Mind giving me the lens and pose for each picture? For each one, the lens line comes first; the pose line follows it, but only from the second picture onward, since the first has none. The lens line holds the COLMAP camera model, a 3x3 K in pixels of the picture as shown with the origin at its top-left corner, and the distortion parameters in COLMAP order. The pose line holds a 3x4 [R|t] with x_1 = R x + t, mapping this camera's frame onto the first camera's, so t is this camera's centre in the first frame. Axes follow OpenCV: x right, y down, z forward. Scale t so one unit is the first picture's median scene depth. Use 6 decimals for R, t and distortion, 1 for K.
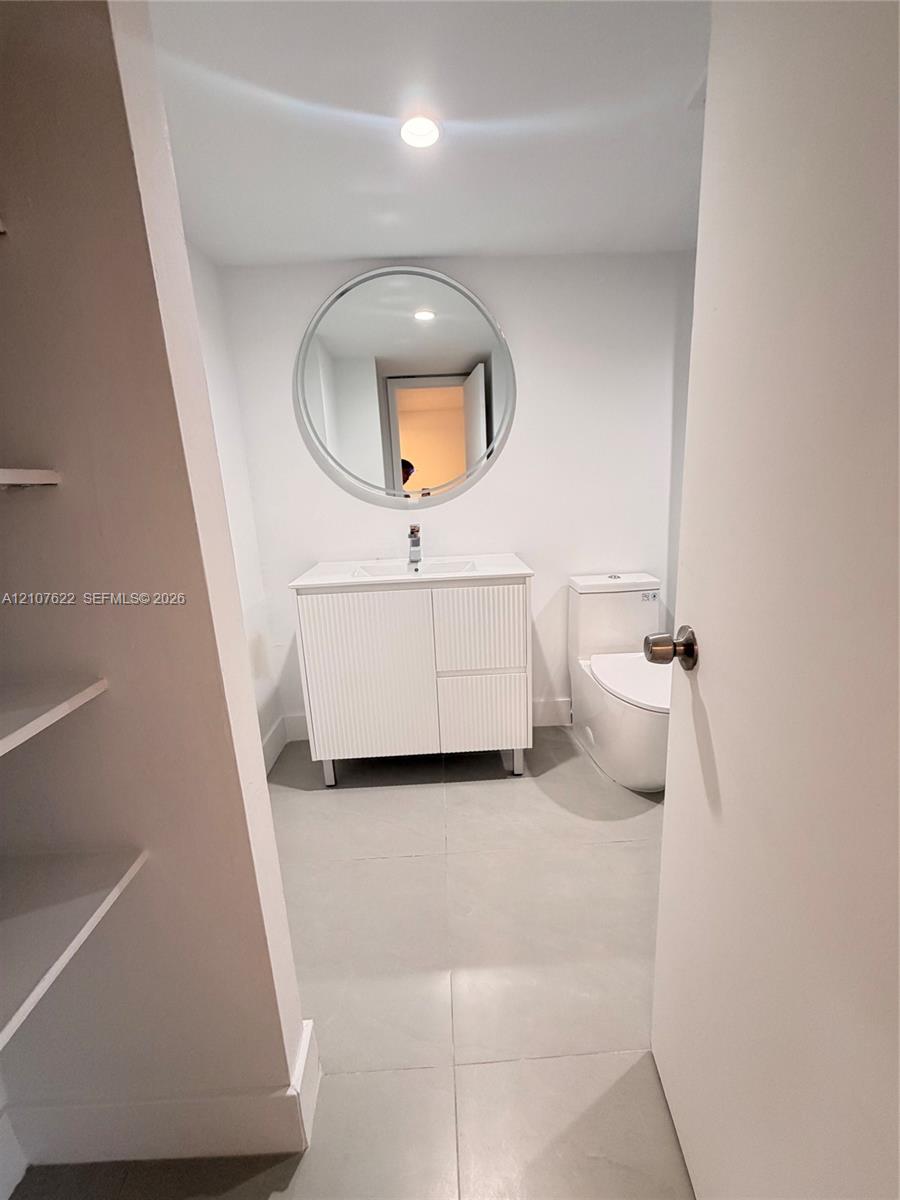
lens RADIAL K [[478.7, 0, 449.8], [0, 478.7, 596.8], [0, 0, 1]] dist [-0.000878, 0.000253]
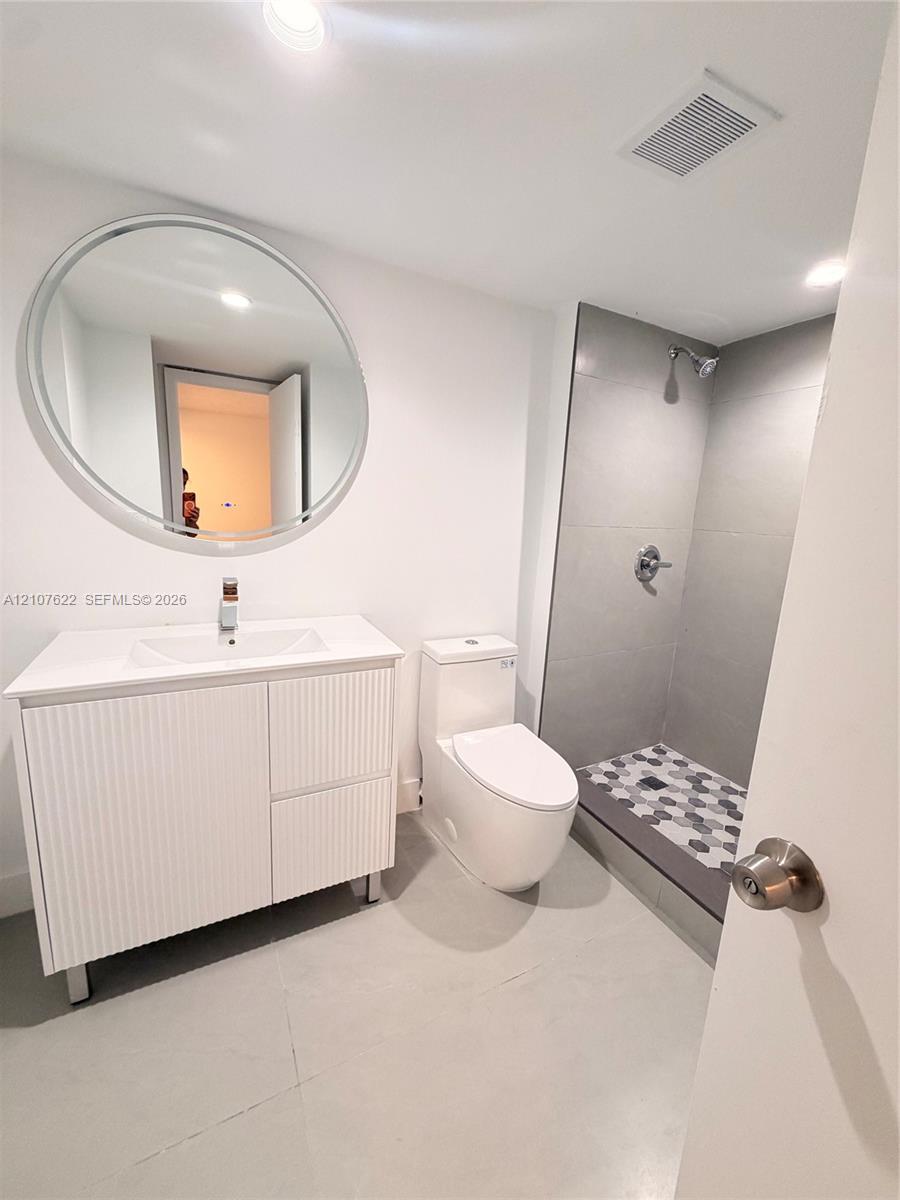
lens RADIAL K [[478.7, 0, 449.8], [0, 478.7, 596.8], [0, 0, 1]] dist [-0.000878, 0.000253]
pose [[0.902084, 0.010436, 0.431435, -0.085521], [0.005229, 0.999370, -0.035108, -0.097193], [-0.431530, 0.033927, 0.901460, 0.207650]]
